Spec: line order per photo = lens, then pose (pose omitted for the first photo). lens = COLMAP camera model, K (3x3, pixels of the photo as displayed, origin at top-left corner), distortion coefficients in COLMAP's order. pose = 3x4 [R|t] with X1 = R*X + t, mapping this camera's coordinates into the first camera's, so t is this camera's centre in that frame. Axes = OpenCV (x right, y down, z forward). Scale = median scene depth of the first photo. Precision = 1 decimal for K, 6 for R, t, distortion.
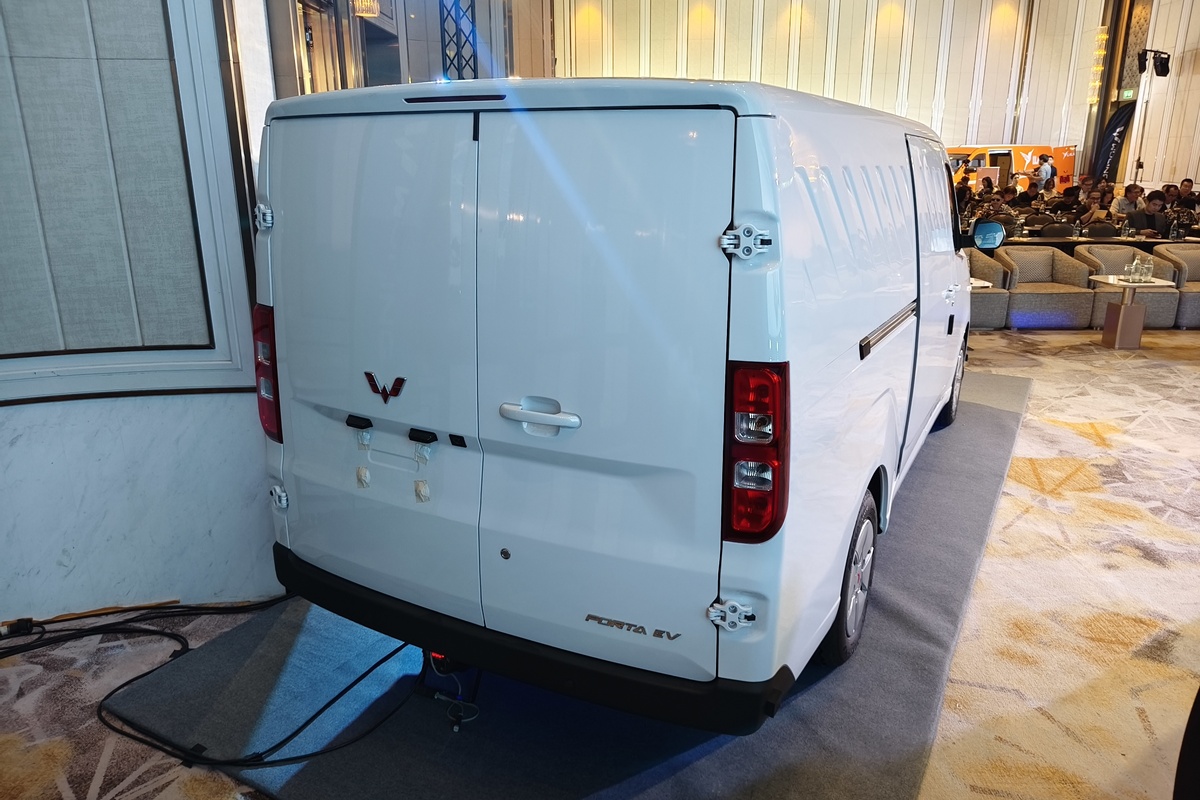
lens RADIAL K [[843.9, 0, 600.0], [0, 843.9, 400.0], [0, 0, 1]] dist [0.038113, -0.007292]
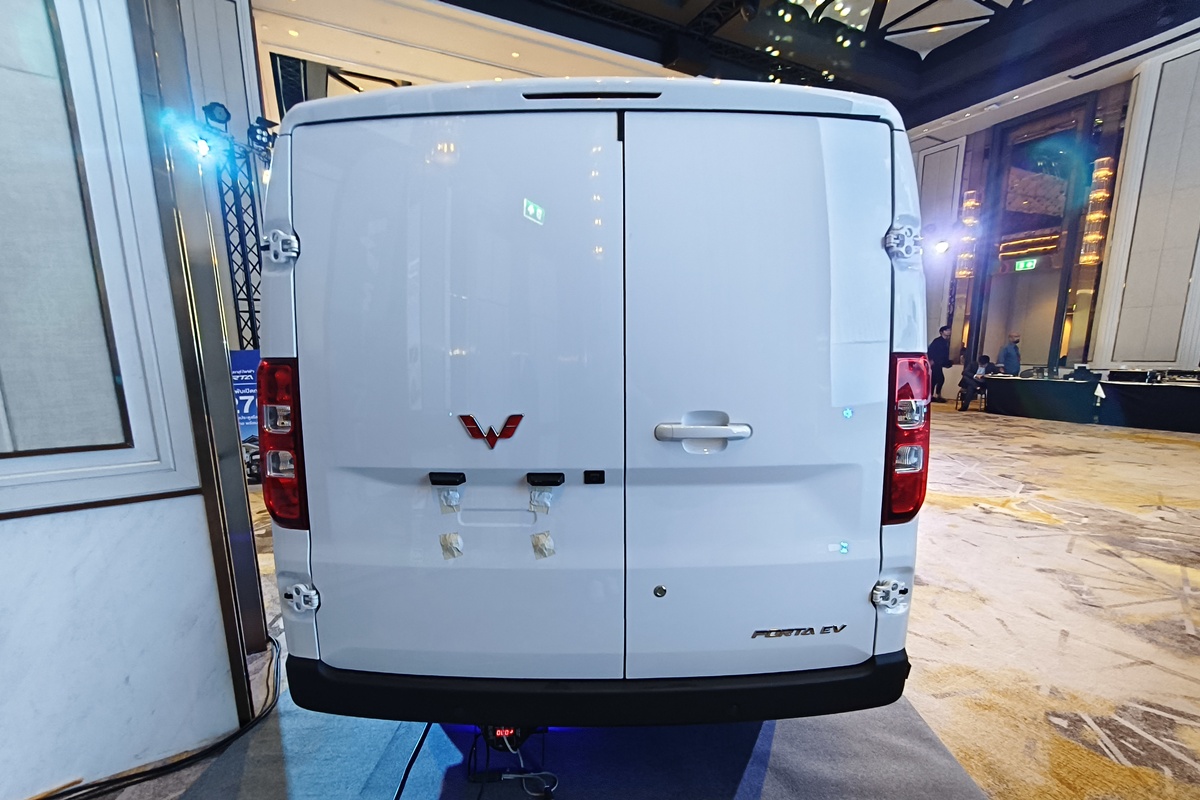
lens RADIAL K [[553.1, 0, 600.7], [0, 553.1, 456.8], [0, 0, 1]] dist [-0.047711, 0.028083]
pose [[0.875608, -0.094210, 0.473746, -0.422368], [0.140950, 0.987943, -0.064047, 0.063269], [-0.462000, 0.122854, 0.878330, 0.459748]]
